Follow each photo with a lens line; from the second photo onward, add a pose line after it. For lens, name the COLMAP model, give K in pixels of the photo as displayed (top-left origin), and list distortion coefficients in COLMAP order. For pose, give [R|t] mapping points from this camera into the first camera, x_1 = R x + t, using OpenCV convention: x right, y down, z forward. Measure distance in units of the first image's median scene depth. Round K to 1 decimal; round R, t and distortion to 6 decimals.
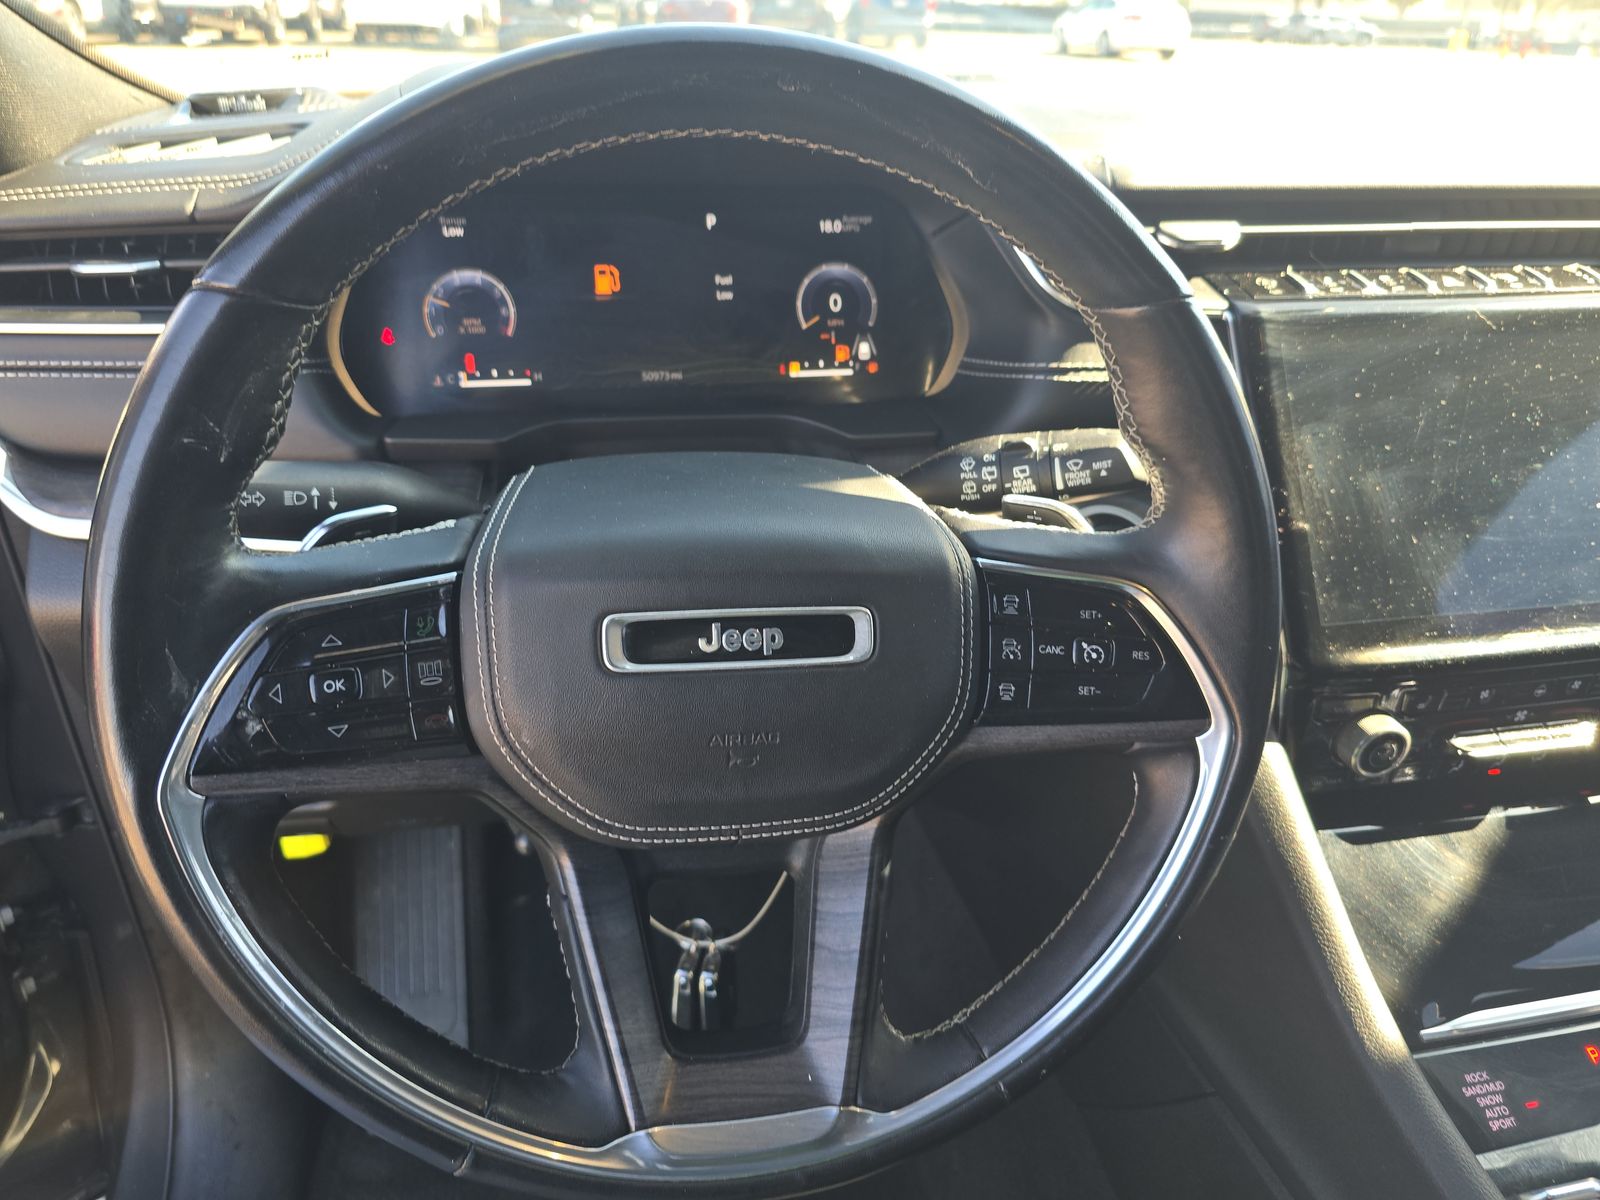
lens RADIAL K [[1057.2, 0, 791.6], [0, 1057.2, 589.3], [0, 0, 1]] dist [0.086510, -0.115575]
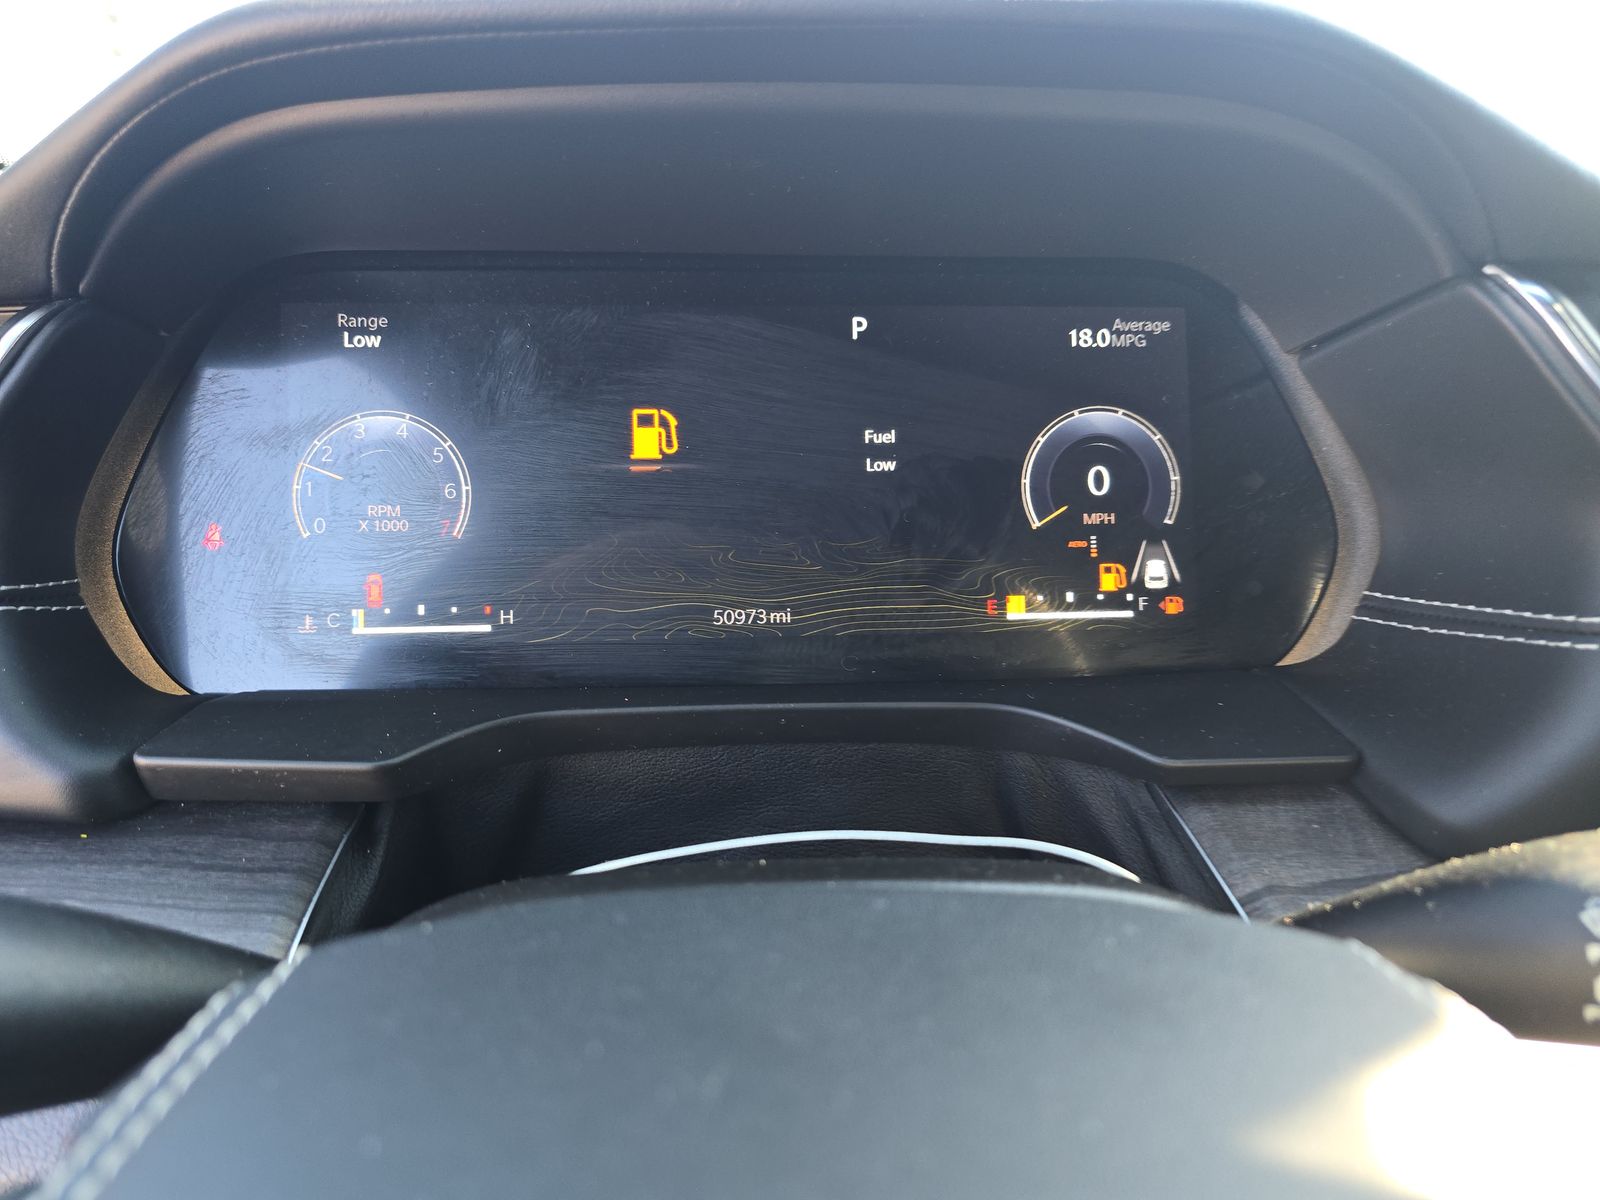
lens RADIAL K [[1057.2, 0, 791.6], [0, 1057.2, 589.3], [0, 0, 1]] dist [0.086510, -0.115575]
pose [[0.993955, 0.018084, -0.108290, -0.048613], [-0.037510, 0.982925, -0.180143, -0.122357], [0.103184, 0.183116, 0.977661, 0.501019]]
